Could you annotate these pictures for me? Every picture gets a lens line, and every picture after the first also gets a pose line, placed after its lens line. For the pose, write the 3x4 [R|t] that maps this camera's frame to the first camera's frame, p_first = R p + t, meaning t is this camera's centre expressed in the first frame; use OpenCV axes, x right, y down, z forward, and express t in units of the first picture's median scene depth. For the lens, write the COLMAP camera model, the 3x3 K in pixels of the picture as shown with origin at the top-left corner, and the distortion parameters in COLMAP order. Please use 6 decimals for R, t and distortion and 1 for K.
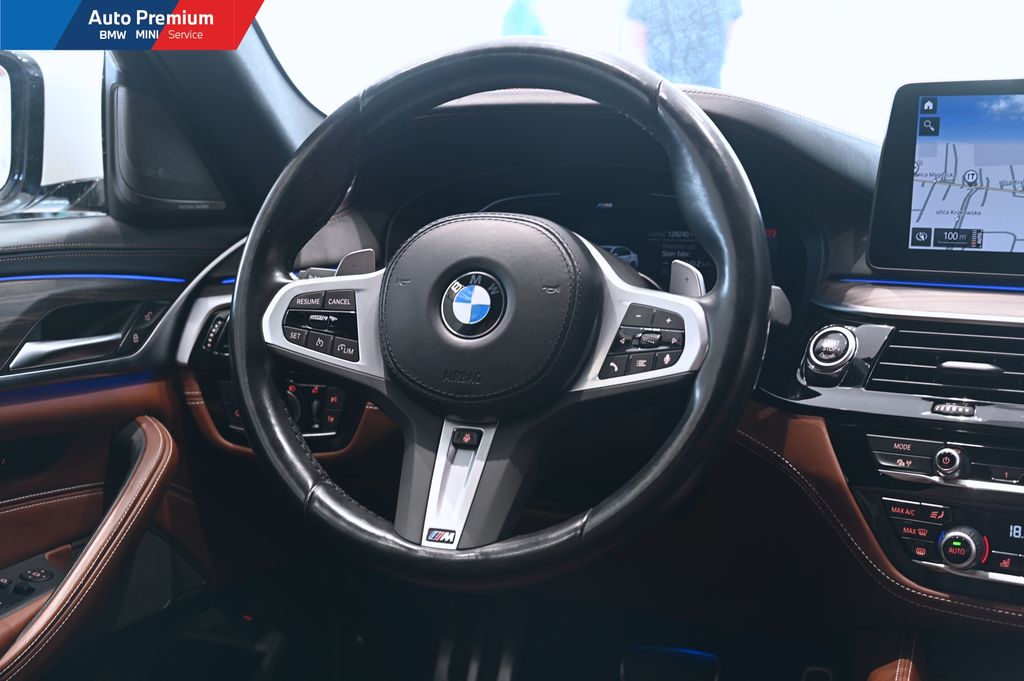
lens RADIAL K [[1386.6, 0, 512.0], [0, 1386.6, 340.5], [0, 0, 1]] dist [-0.010884, 0.010649]
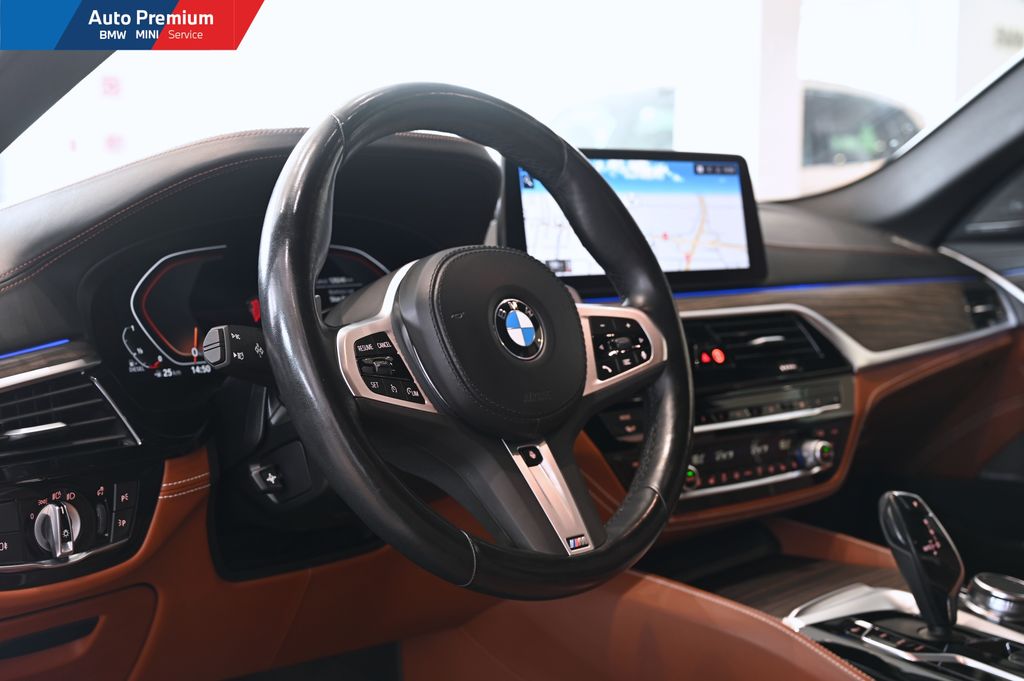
lens RADIAL K [[1353.0, 0, 512.0], [0, 1353.0, 340.5], [0, 0, 1]] dist [0.007198, 0.001220]
pose [[0.395223, -0.075474, 0.915479, -0.928068], [0.152708, 0.988149, 0.015539, -0.032180], [-0.905803, 0.133659, 0.402065, 0.559856]]
